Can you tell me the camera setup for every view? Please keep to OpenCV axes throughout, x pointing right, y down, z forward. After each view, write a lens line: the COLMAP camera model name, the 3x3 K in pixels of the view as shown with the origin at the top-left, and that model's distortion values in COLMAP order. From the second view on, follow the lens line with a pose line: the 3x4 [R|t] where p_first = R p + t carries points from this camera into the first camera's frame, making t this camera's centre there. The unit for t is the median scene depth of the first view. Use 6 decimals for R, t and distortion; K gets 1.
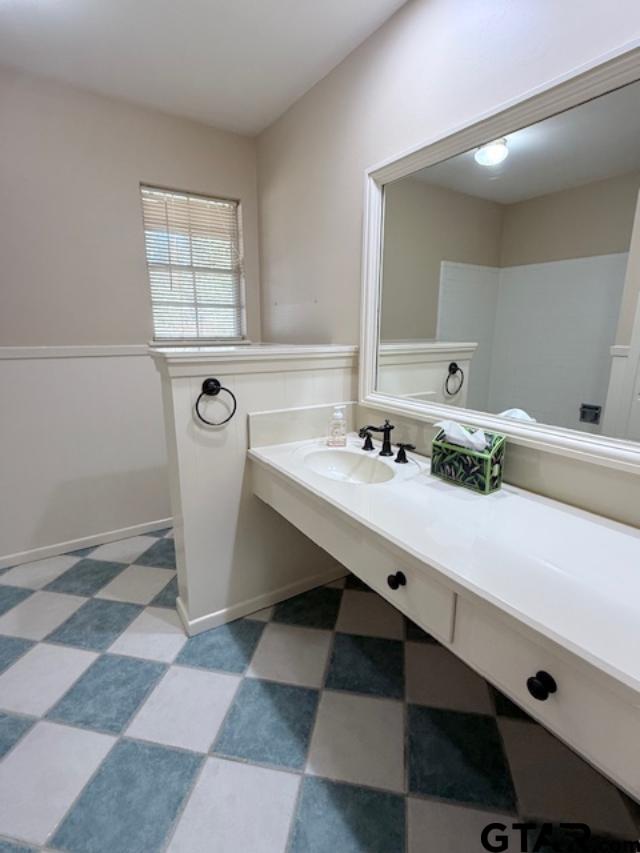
lens RADIAL K [[415.8, 0, 323.2], [0, 415.8, 425.9], [0, 0, 1]] dist [0.002055, -0.000119]
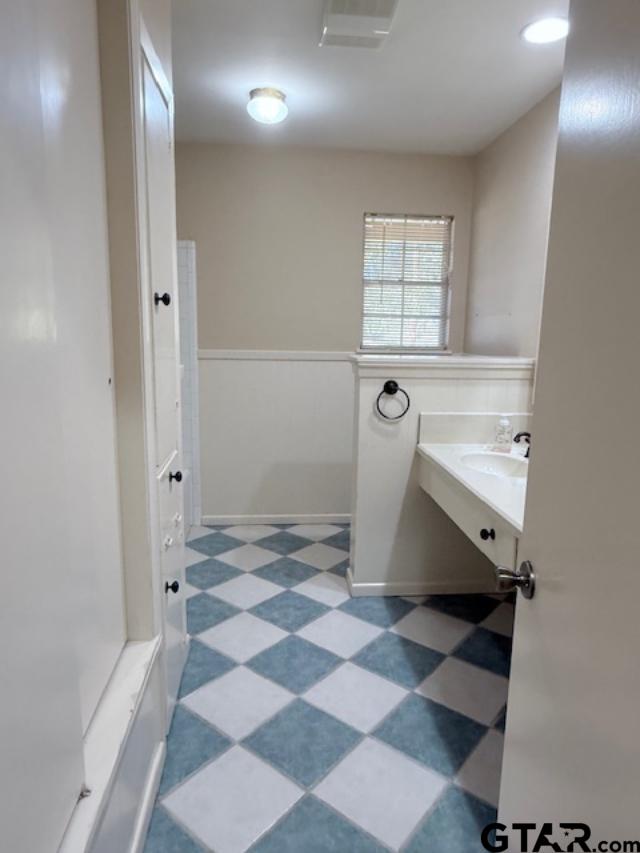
lens RADIAL K [[599.7, 0, 318.6], [0, 599.7, 433.7], [0, 0, 1]] dist [0.009049, 0.001718]
pose [[0.877932, 0.093641, -0.469538, 0.329611], [-0.123210, 0.991846, -0.032569, 0.106883], [0.462660, 0.086445, 0.882311, -0.549123]]
